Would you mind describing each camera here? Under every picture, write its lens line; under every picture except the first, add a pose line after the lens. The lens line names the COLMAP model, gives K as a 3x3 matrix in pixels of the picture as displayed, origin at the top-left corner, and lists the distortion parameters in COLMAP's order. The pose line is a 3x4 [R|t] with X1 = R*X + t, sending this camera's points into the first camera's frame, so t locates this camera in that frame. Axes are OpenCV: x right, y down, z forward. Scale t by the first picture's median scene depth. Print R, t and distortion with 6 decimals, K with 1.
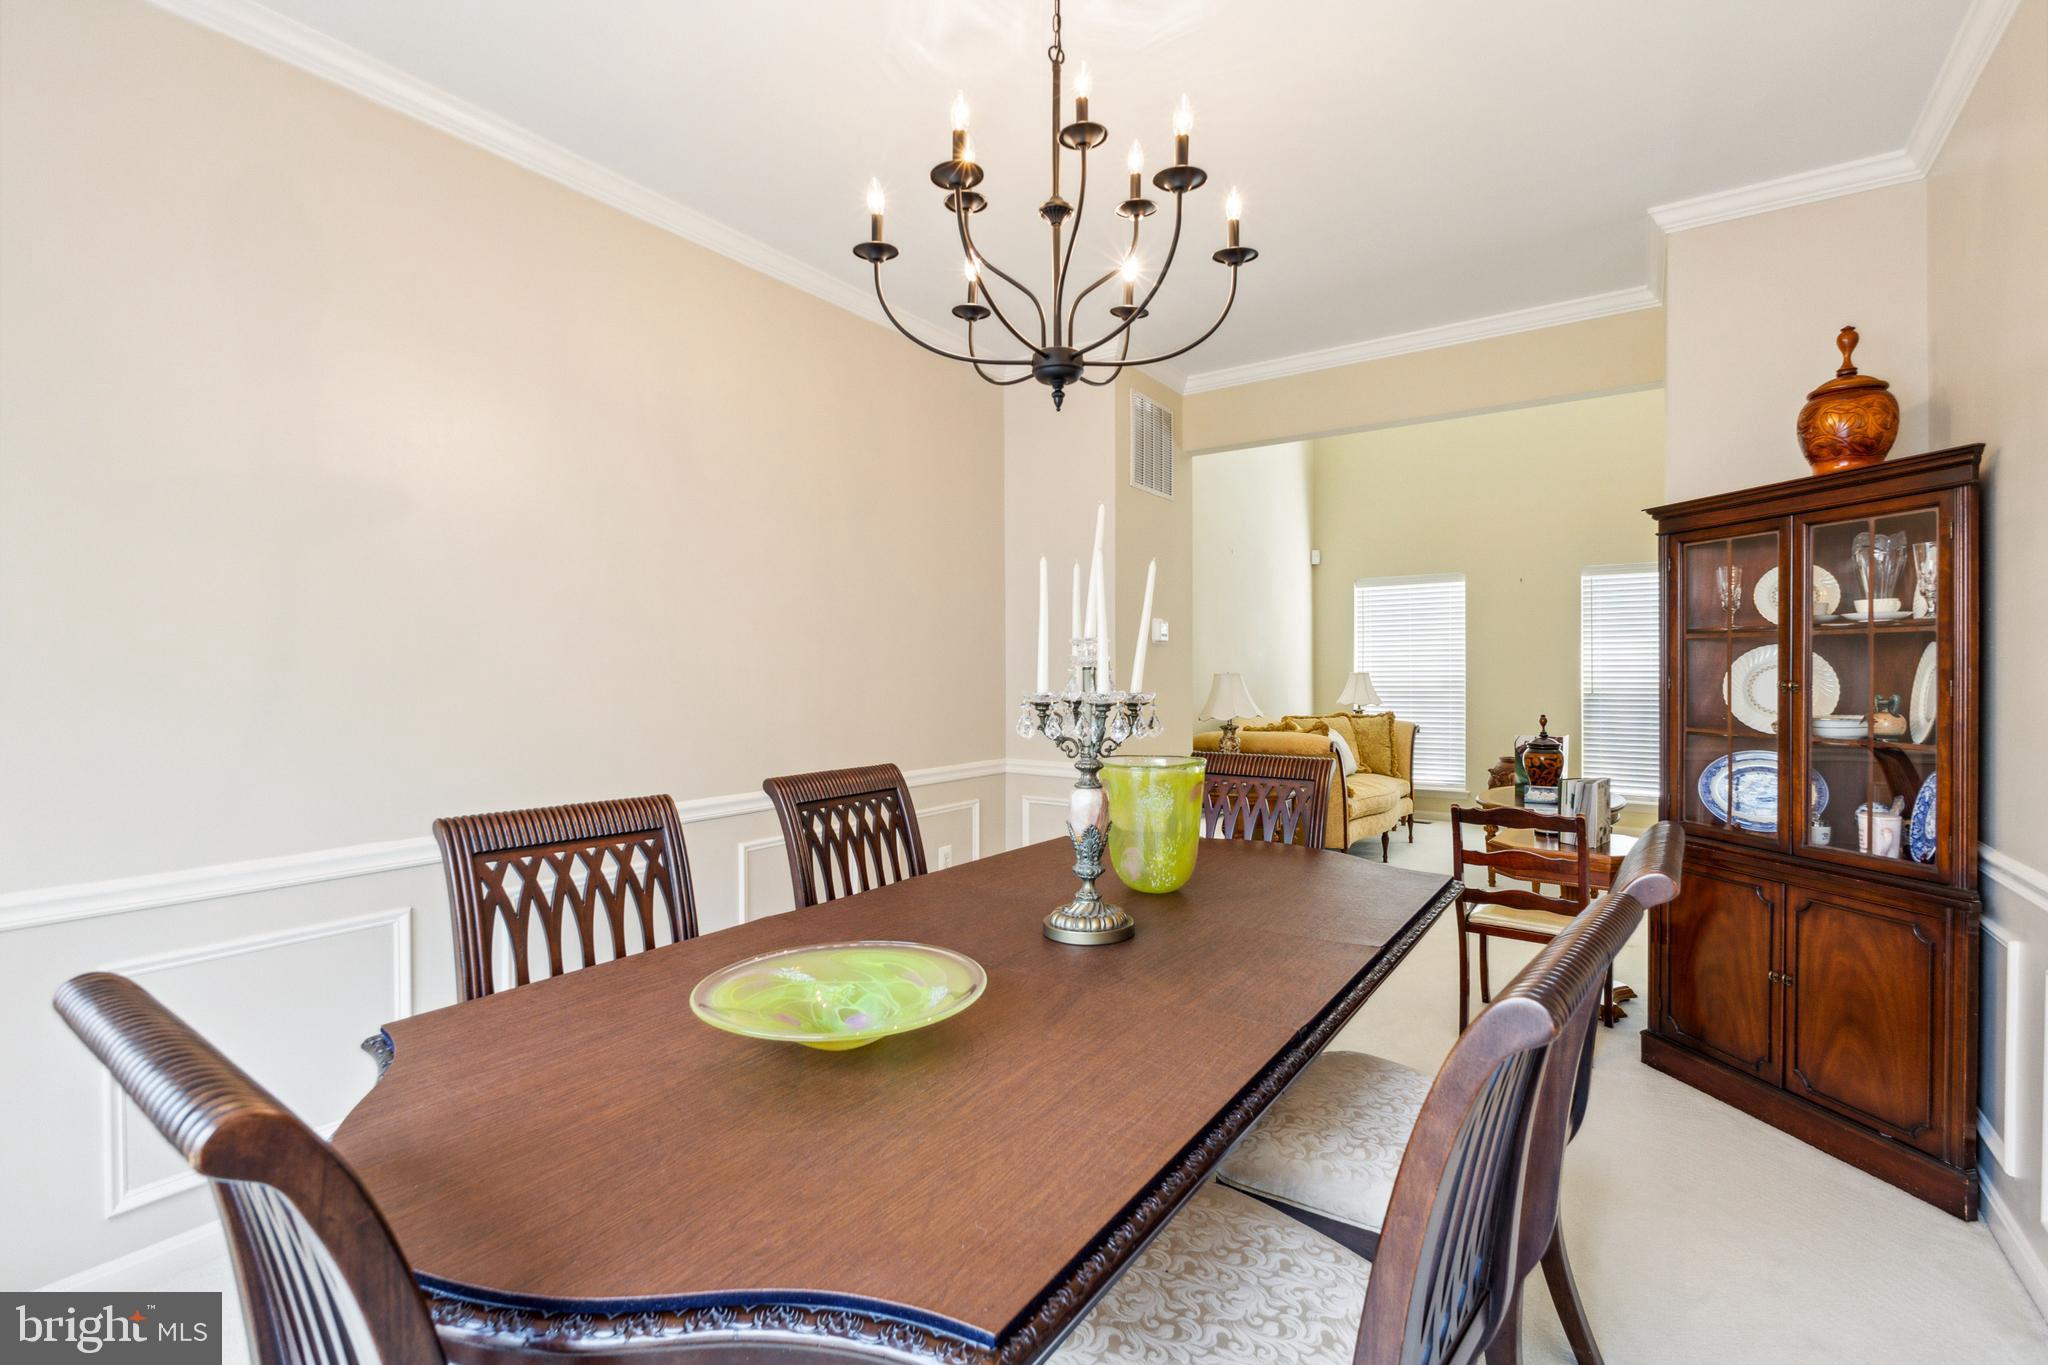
lens RADIAL K [[910.1, 0, 1024.0], [0, 910.1, 682.5], [0, 0, 1]] dist [0.000040, -0.000003]
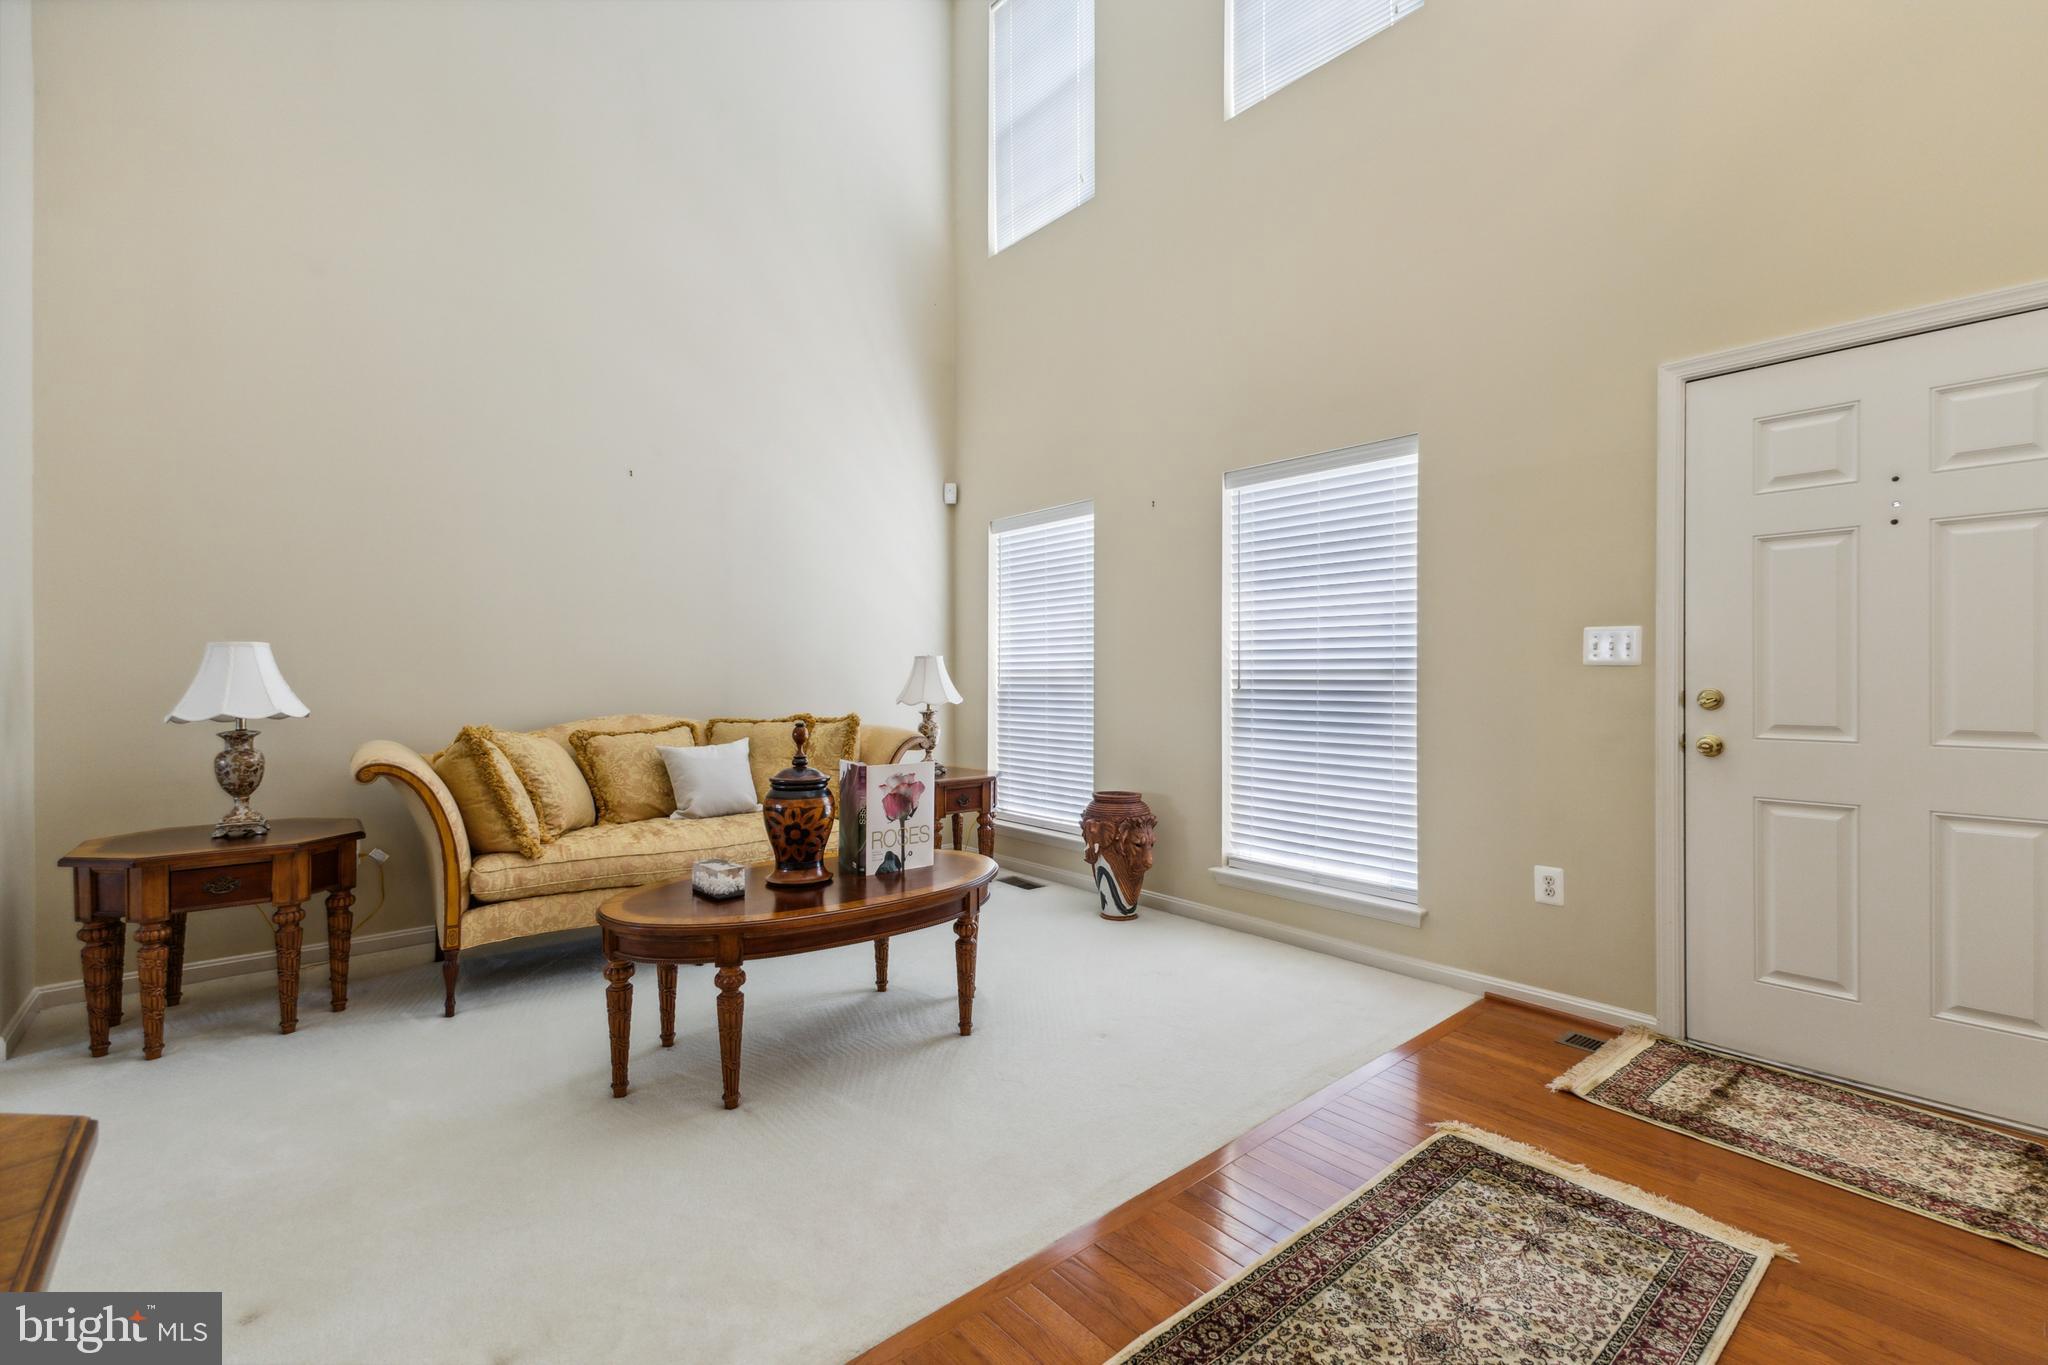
lens RADIAL K [[881.1, 0, 1024.0], [0, 881.1, 682.5], [0, 0, 1]] dist [0.026009, 0.000100]
pose [[0.969190, 0.006282, -0.246235, 0.990895], [-0.006737, 0.999977, -0.001004, 0.014586], [0.246223, 0.002632, 0.969210, 0.652254]]
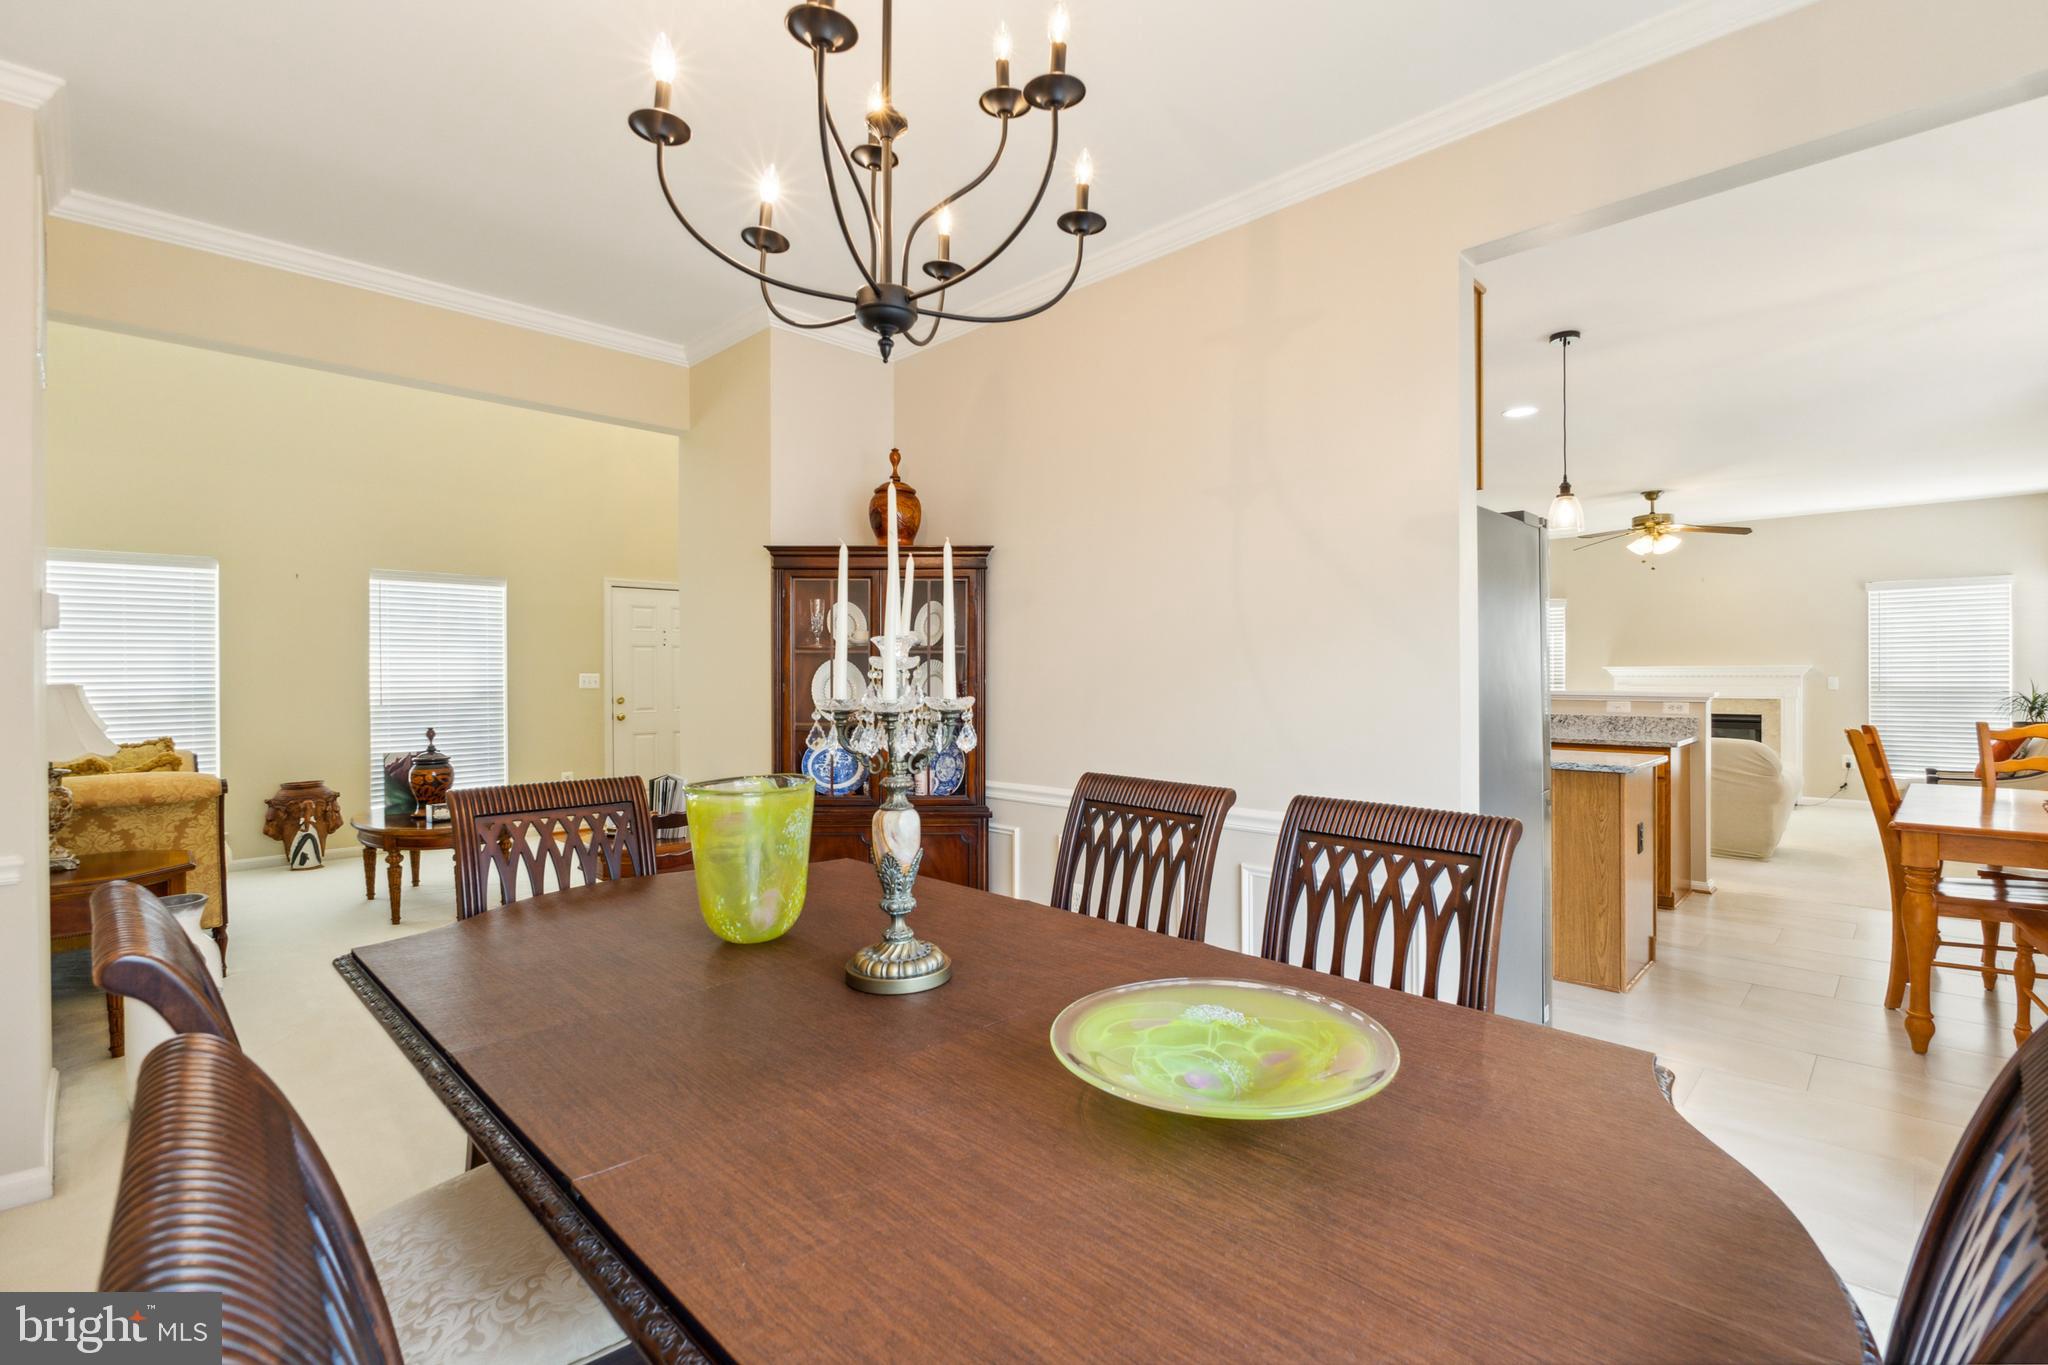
lens RADIAL K [[927.9, 0, 1020.9], [0, 927.9, 676.3], [0, 0, 1]] dist [-0.004649, -0.000474]
pose [[0.173662, 0.001519, 0.984804, -0.308983], [0.018024, 0.999826, -0.004720, -0.001649], [-0.984640, 0.018570, 0.173605, 0.291291]]
